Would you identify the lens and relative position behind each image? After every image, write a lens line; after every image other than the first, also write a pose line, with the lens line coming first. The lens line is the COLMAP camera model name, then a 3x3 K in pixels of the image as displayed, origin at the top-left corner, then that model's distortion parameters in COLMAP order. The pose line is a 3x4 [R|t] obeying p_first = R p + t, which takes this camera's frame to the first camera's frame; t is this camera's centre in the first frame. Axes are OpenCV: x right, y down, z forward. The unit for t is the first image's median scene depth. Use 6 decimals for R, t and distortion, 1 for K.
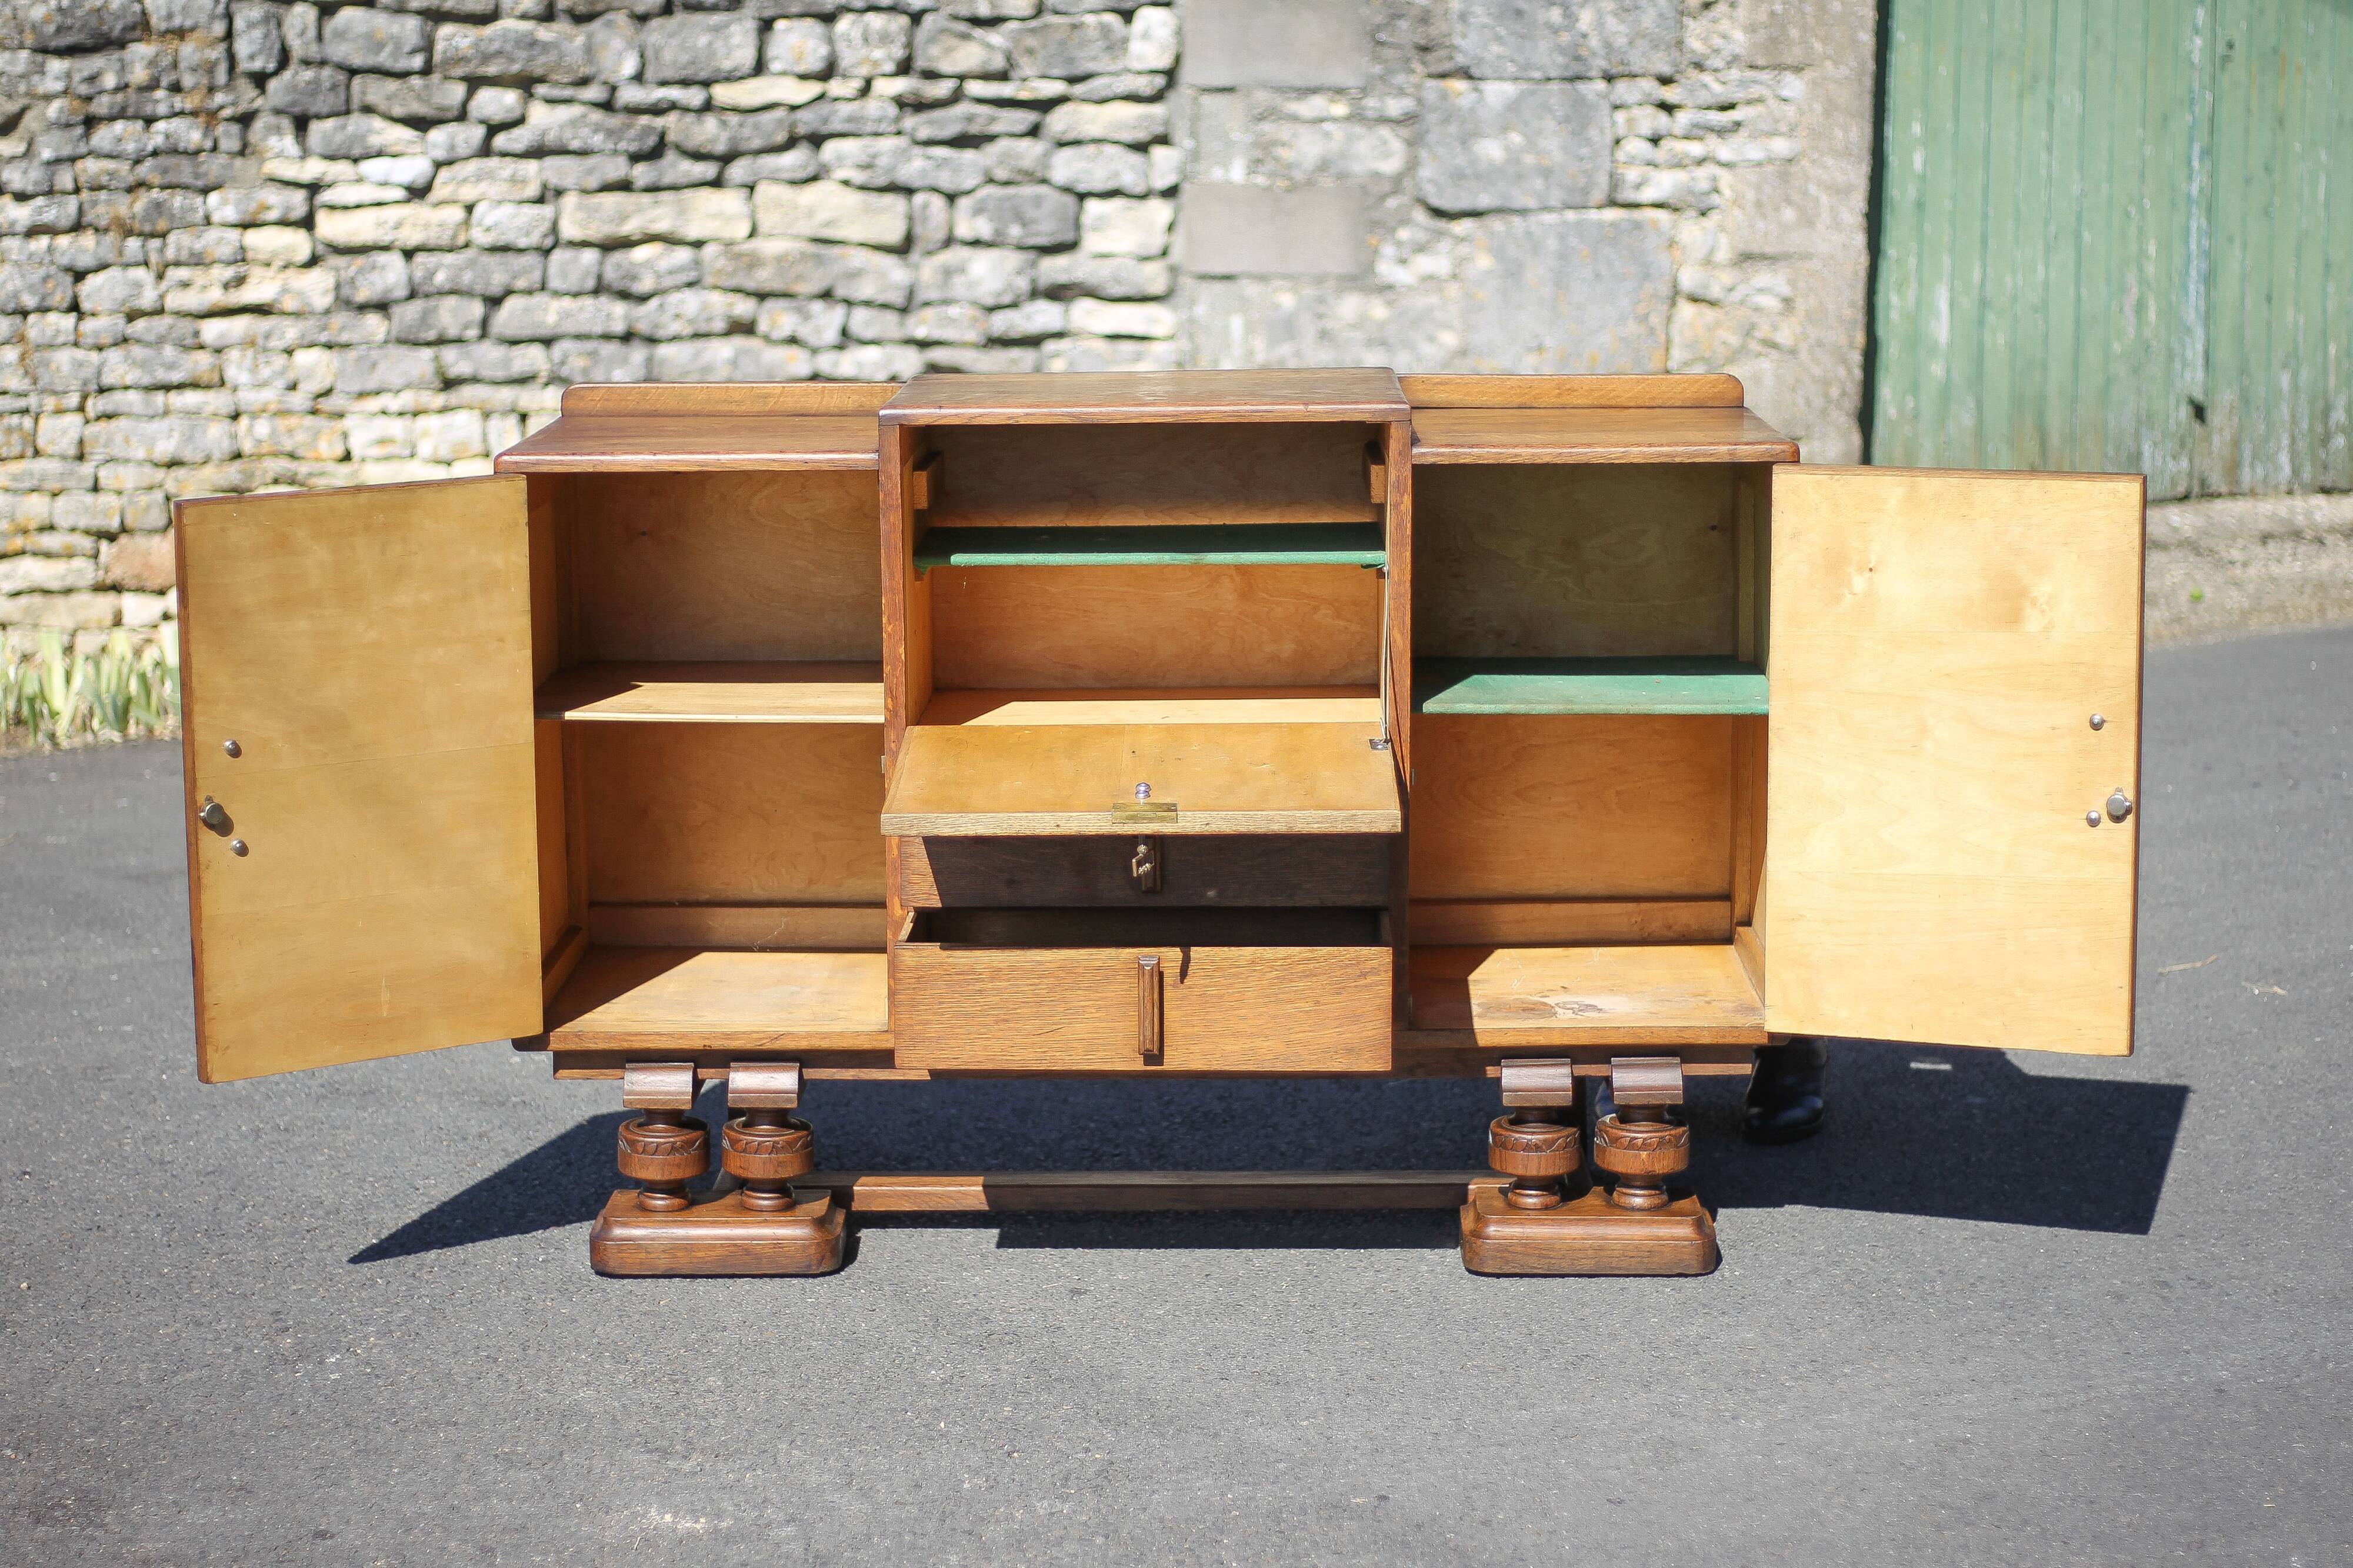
lens RADIAL K [[4499.8, 0, 1176.5], [0, 4499.8, 784.0], [0, 0, 1]] dist [-0.107997, -0.001294]
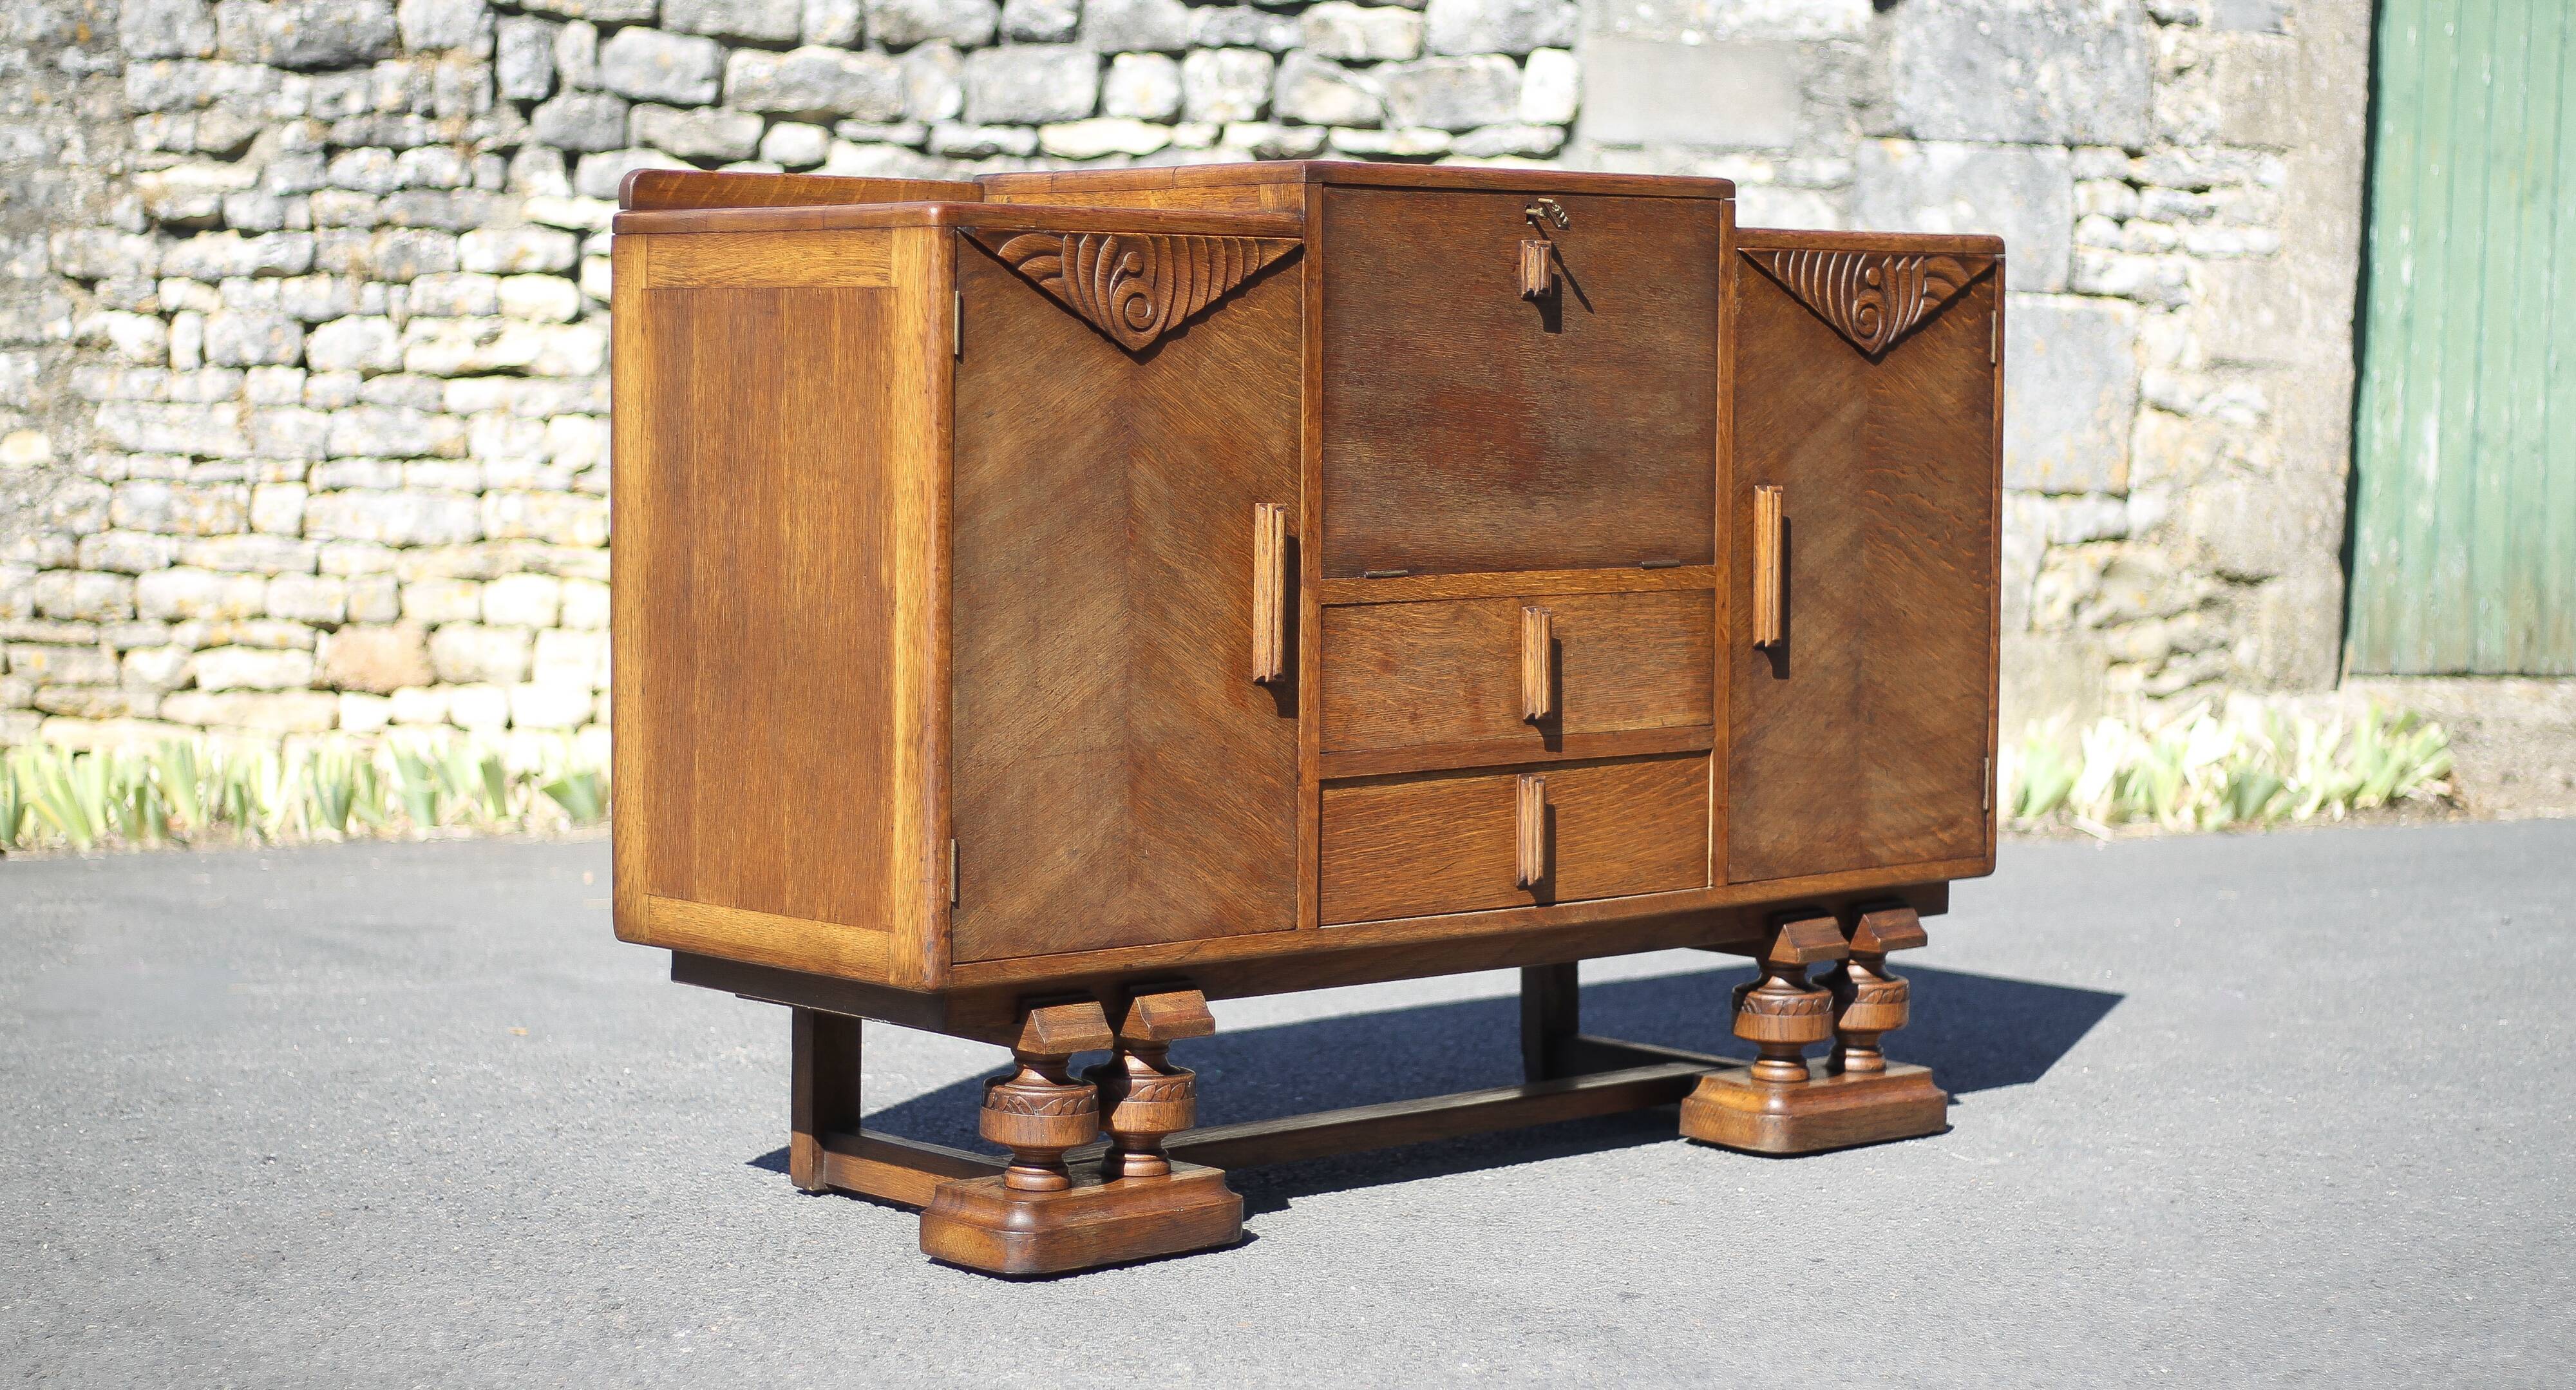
lens RADIAL K [[4823.4, 0, 1281.8], [0, 4823.4, 732.2], [0, 0, 1]] dist [-0.110777, 0.009476]
pose [[0.999397, 0.025929, -0.023081, -0.032334], [-0.027964, 0.995300, -0.092711, 0.046833], [0.020568, 0.093300, 0.995426, 0.078331]]
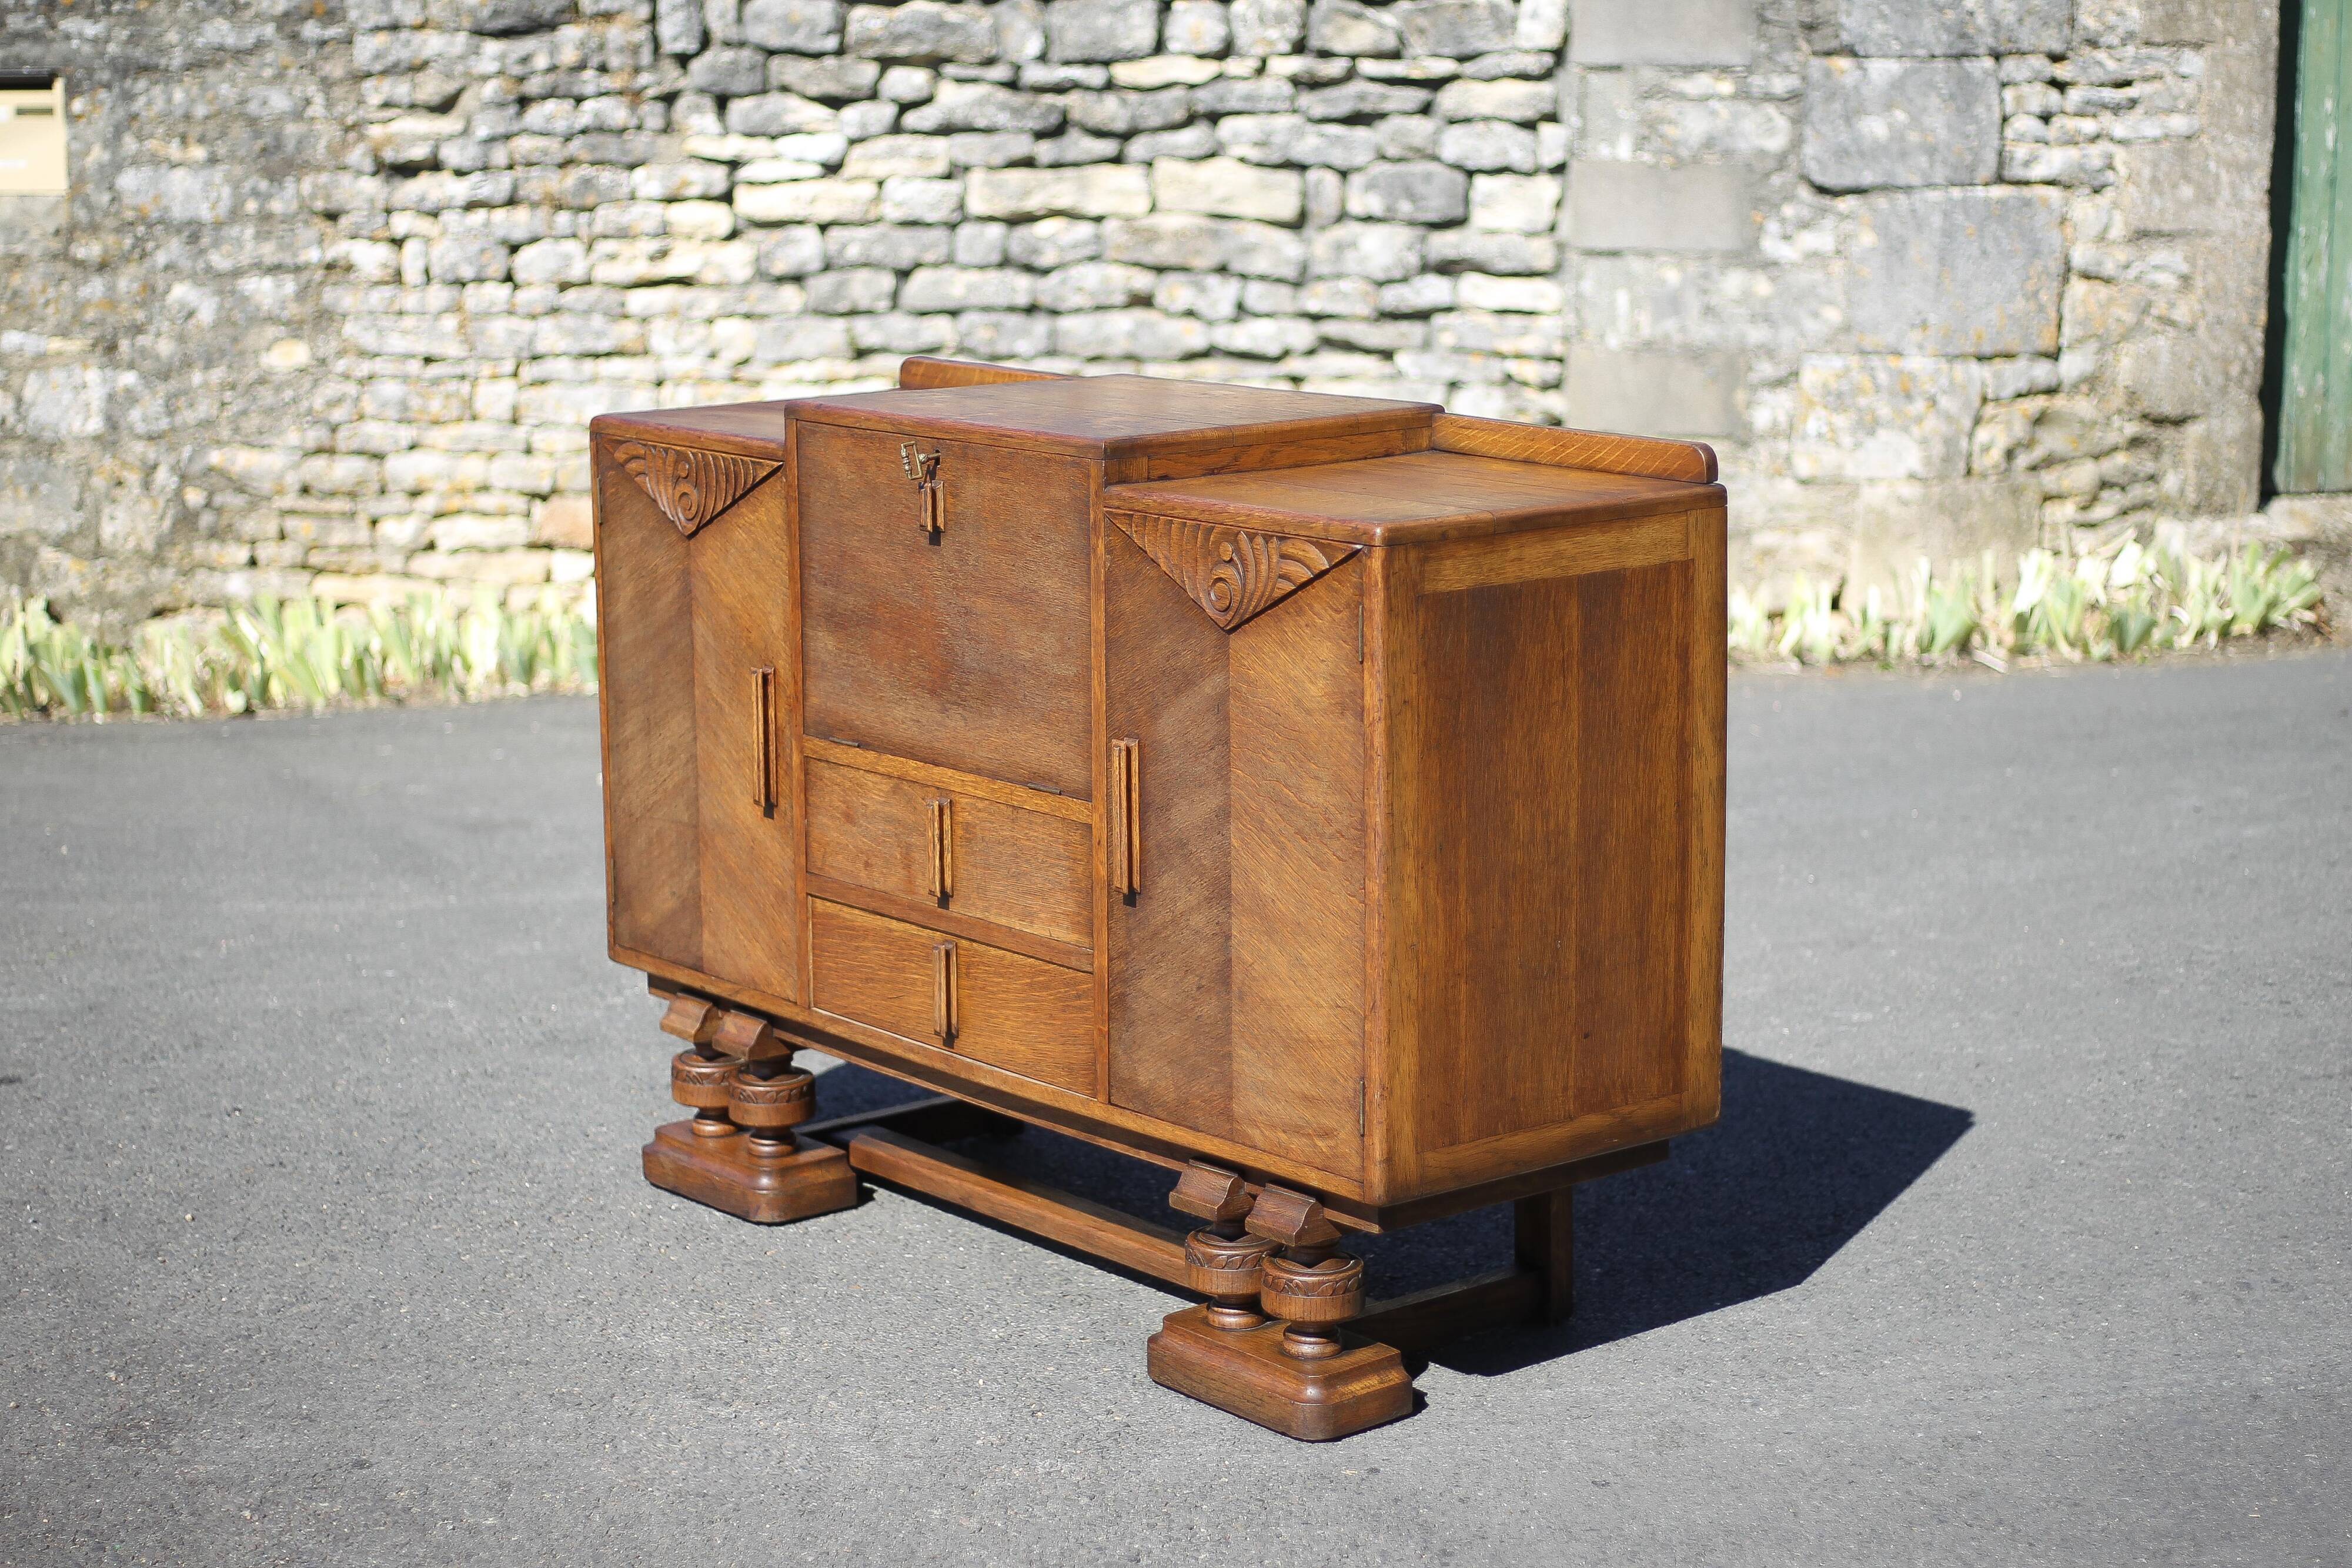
lens RADIAL K [[4411.0, 0, 1176.0], [0, 4411.0, 784.0], [0, 0, 1]] dist [-0.103566, -0.049767]
pose [[0.988855, 0.018689, -0.147707, 0.062784], [-0.017016, 0.999776, 0.012584, -0.003816], [0.147909, -0.009930, 0.988951, 0.002260]]
